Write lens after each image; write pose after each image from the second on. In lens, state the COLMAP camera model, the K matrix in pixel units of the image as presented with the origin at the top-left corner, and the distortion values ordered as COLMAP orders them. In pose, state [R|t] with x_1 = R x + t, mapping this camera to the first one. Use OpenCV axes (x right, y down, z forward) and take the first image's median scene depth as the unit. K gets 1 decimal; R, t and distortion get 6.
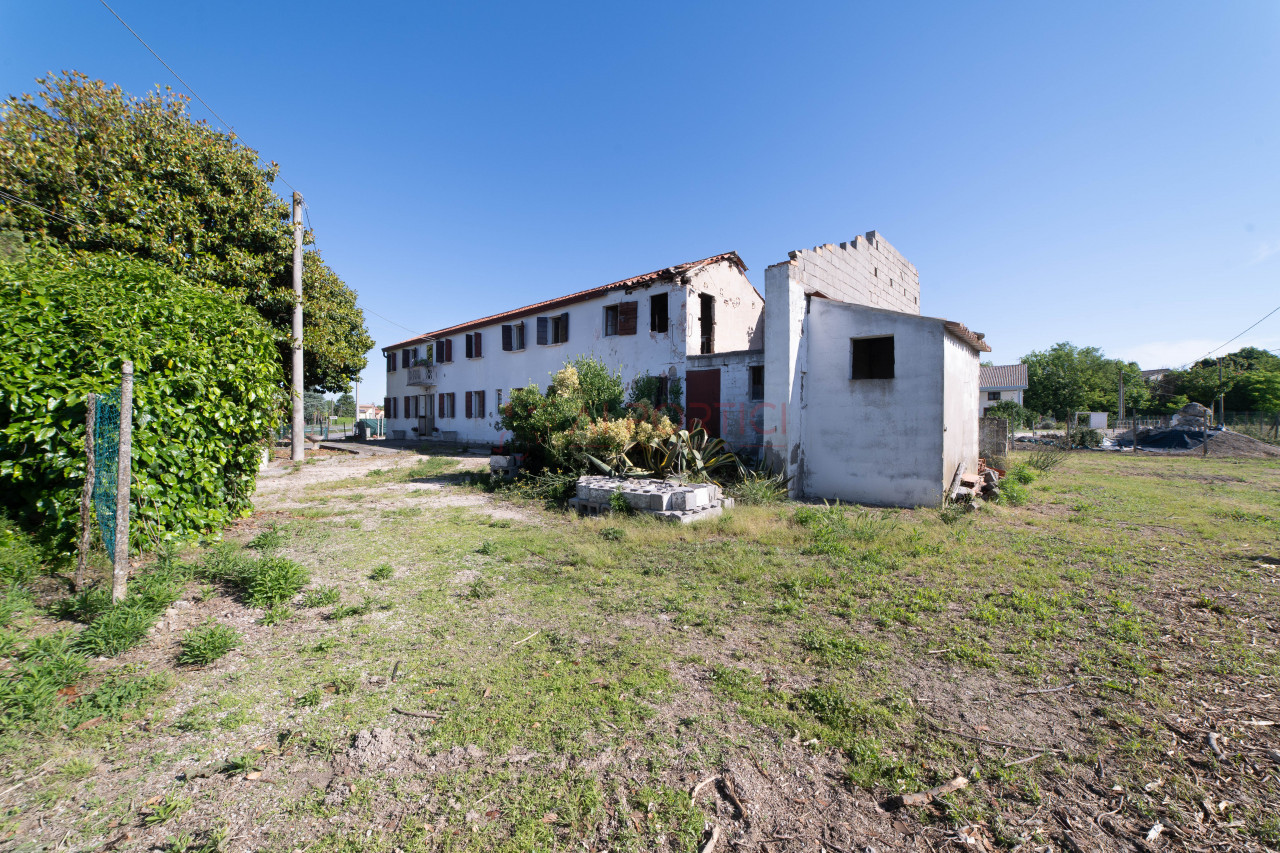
lens RADIAL K [[509.6, 0, 640.0], [0, 509.6, 426.5], [0, 0, 1]] dist [0.001663, 0.000159]
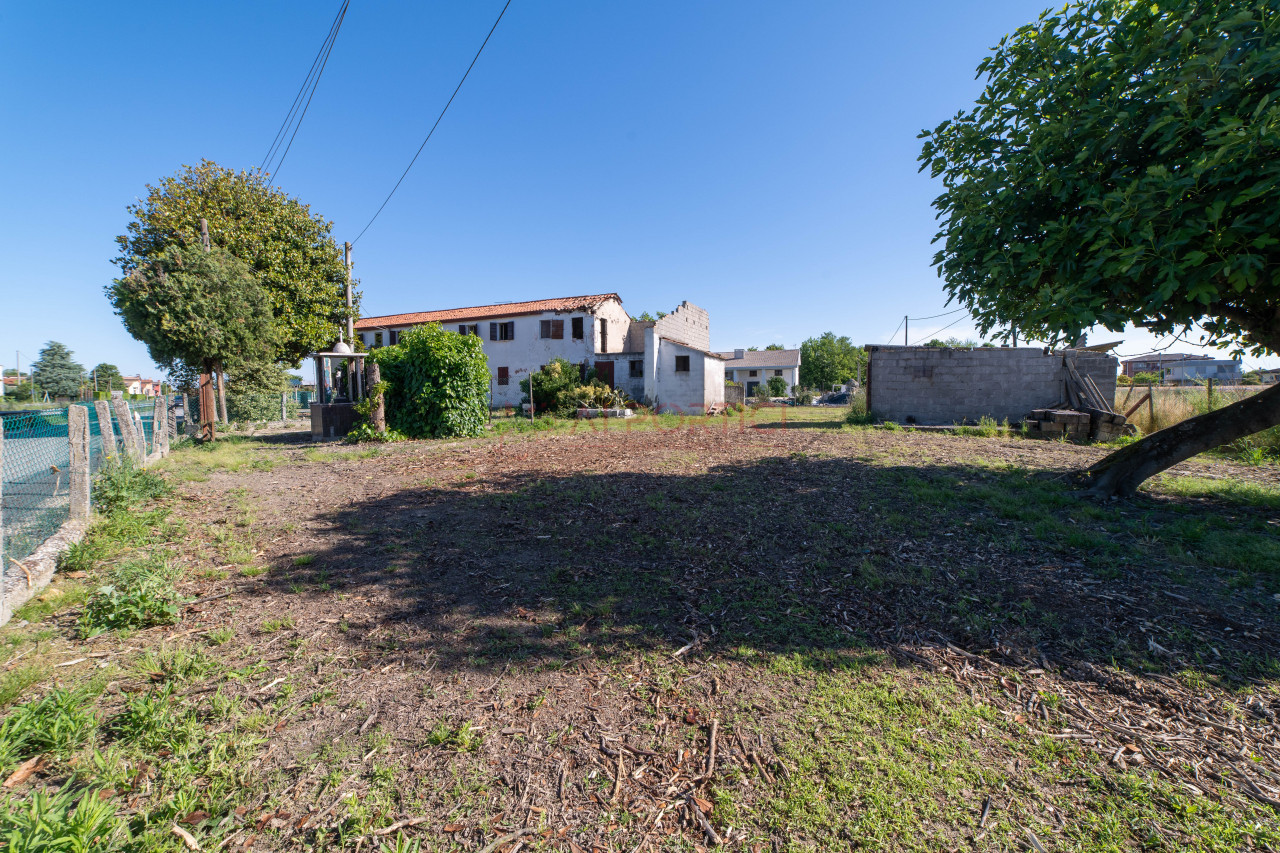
lens RADIAL K [[509.6, 0, 640.0], [0, 509.6, 426.5], [0, 0, 1]] dist [0.001663, 0.000159]
pose [[0.952524, -0.024663, 0.303461, -0.315199], [0.008458, 0.998472, 0.054602, 0.027390], [-0.304345, -0.049443, 0.951278, -0.812815]]
